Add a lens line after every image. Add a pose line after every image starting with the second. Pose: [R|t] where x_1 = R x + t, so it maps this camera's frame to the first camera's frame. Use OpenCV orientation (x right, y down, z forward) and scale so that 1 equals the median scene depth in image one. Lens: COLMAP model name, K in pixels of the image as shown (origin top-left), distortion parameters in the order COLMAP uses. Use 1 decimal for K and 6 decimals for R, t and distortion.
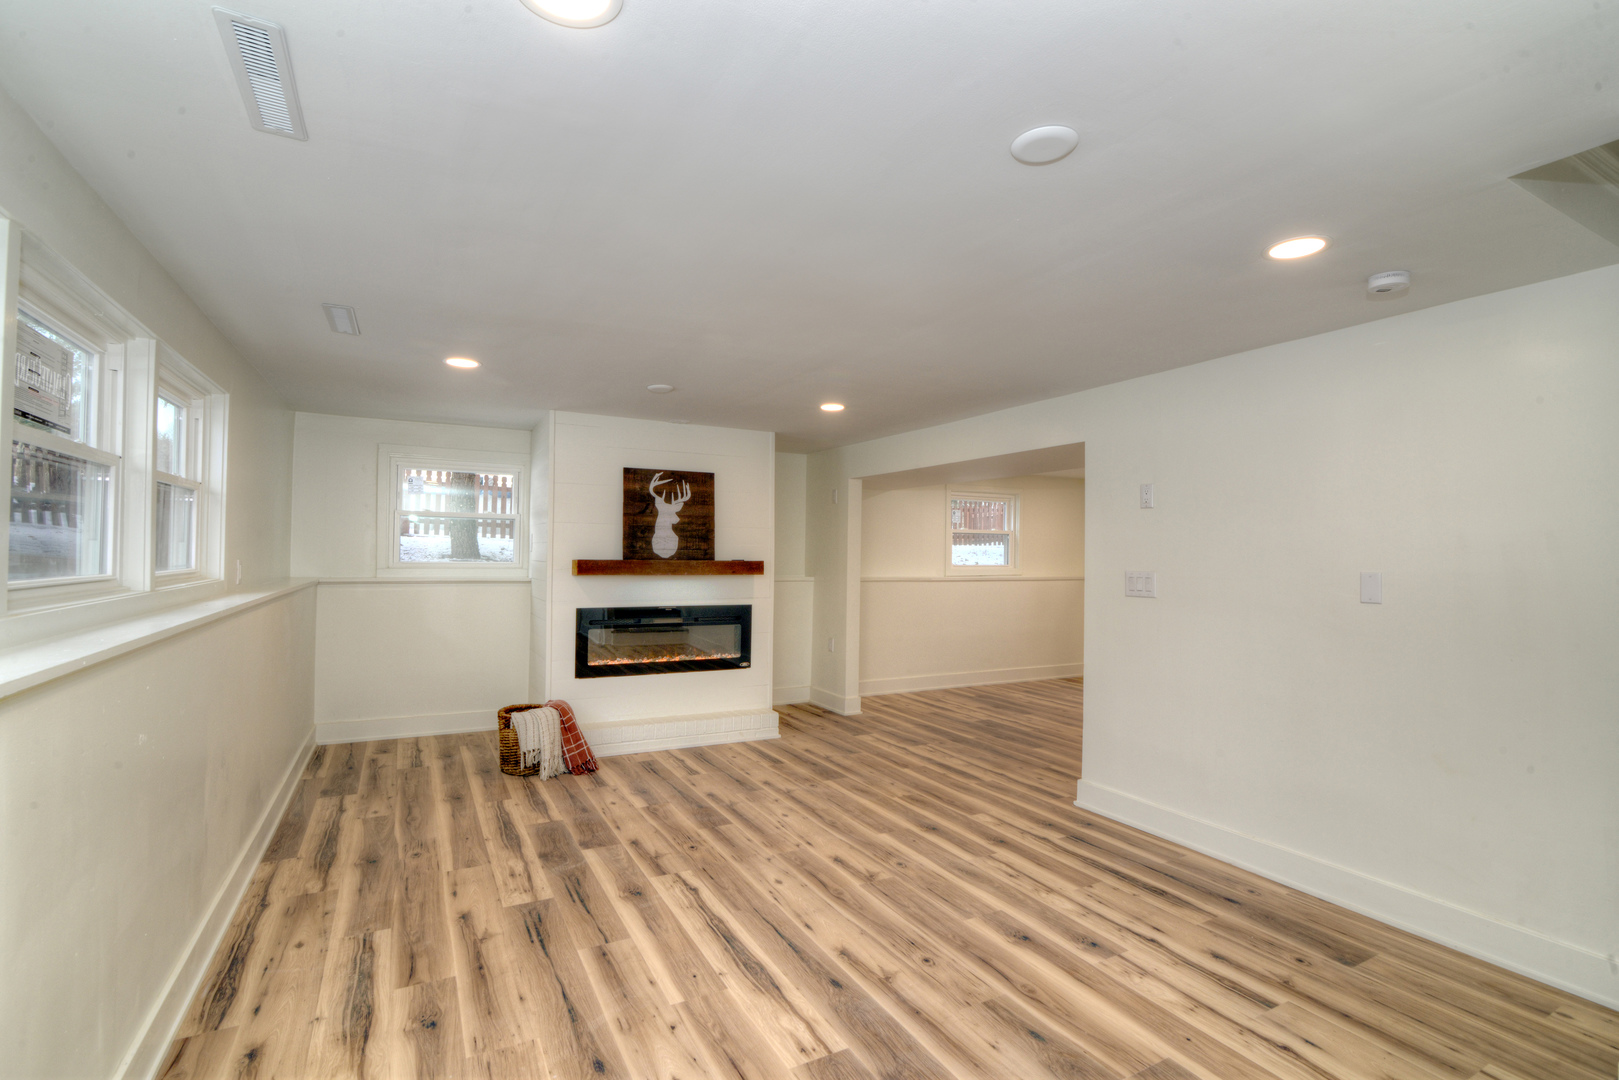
lens RADIAL K [[748.6, 0, 809.5], [0, 748.6, 540.0], [0, 0, 1]] dist [-0.003710, -0.000318]
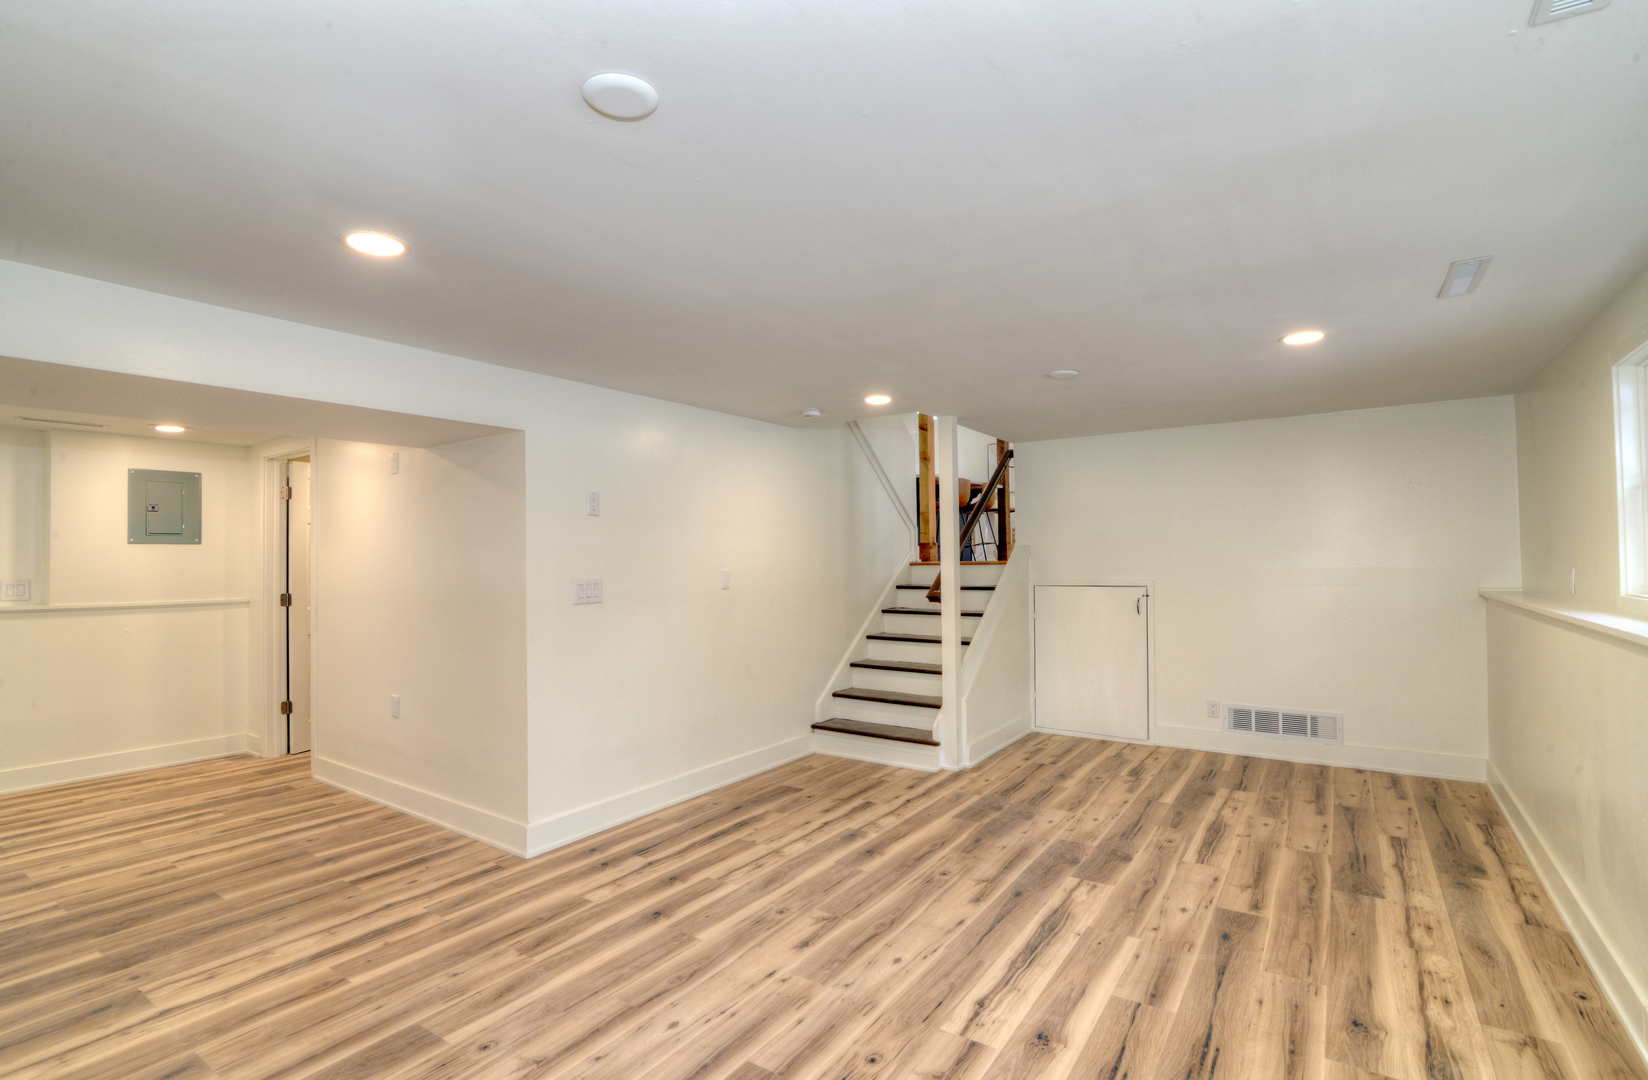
lens RADIAL K [[770.3, 0, 824.0], [0, 770.3, 540.0], [0, 0, 1]] dist [-0.007241, -0.000023]
pose [[-0.461841, 0.017998, 0.886780, -0.888530], [-0.011131, 0.999598, -0.026085, 0.021188], [-0.886893, -0.021918, -0.461455, 1.717375]]
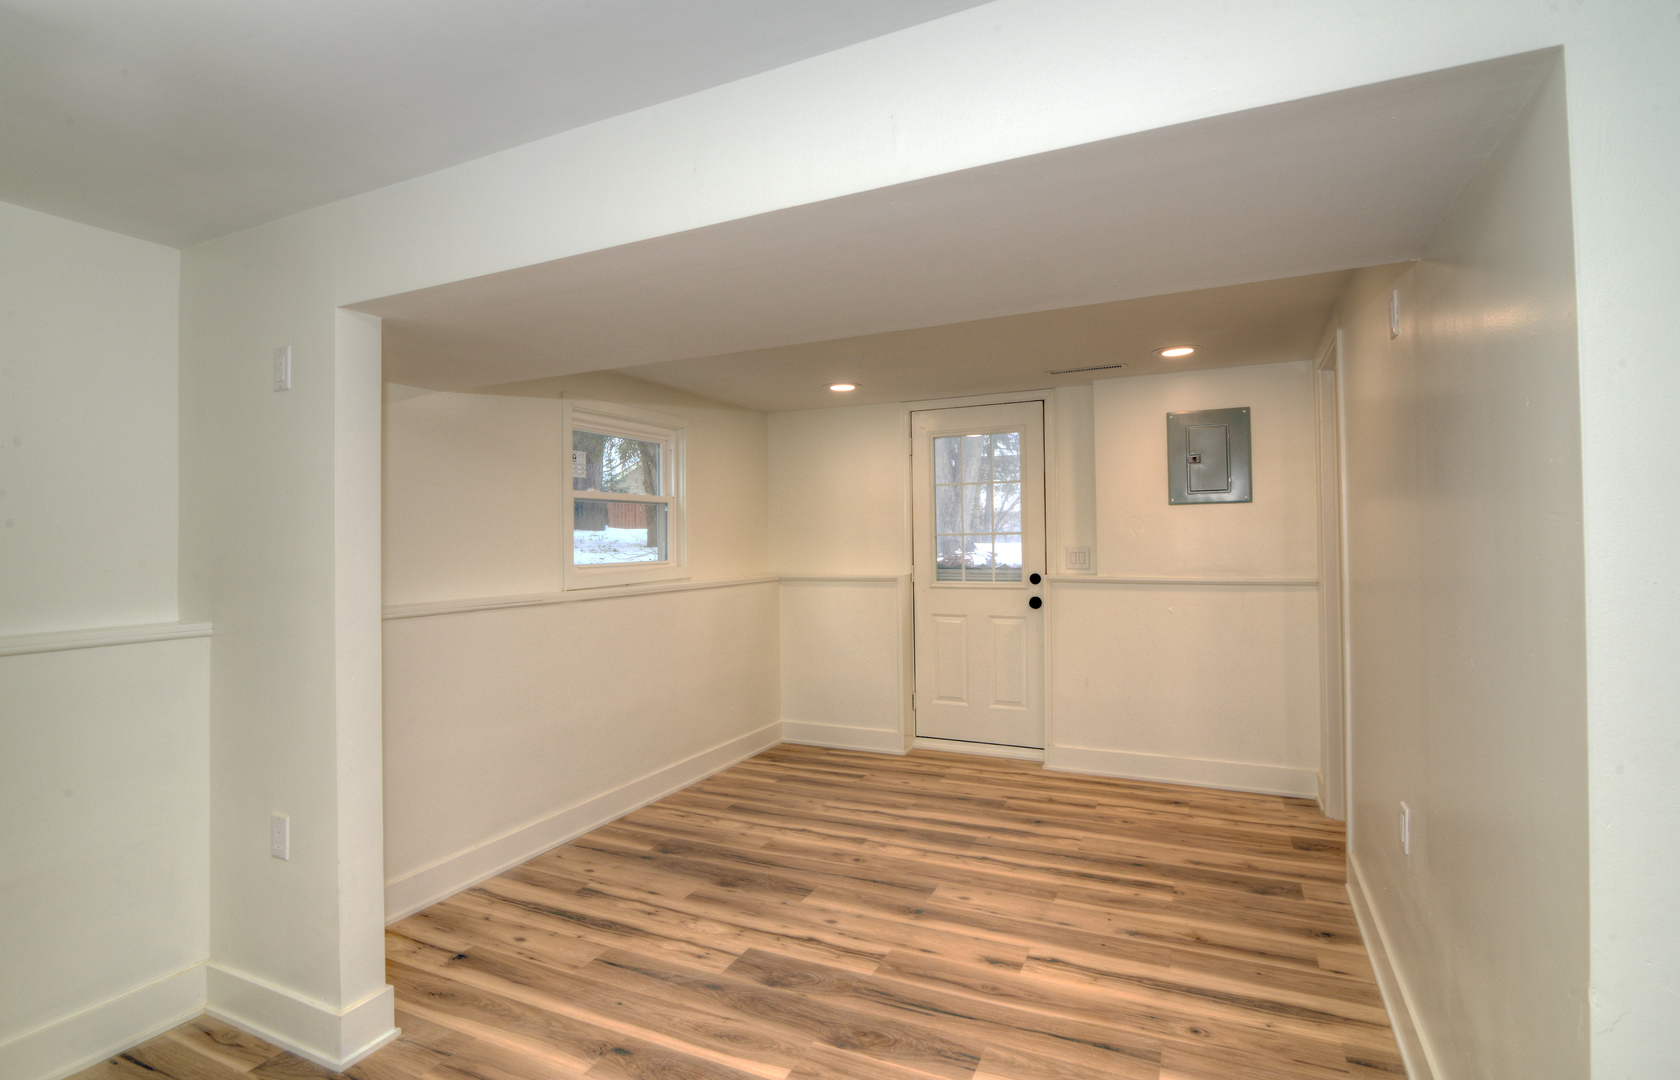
lens RADIAL K [[813.1, 0, 811.9], [0, 813.1, 537.1], [0, 0, 1]] dist [-0.000275, 0.000033]
pose [[0.809070, -0.019947, 0.587374, 0.027922], [0.016872, 0.999800, 0.010712, 0.034949], [-0.587470, 0.001243, 0.809245, 1.455590]]
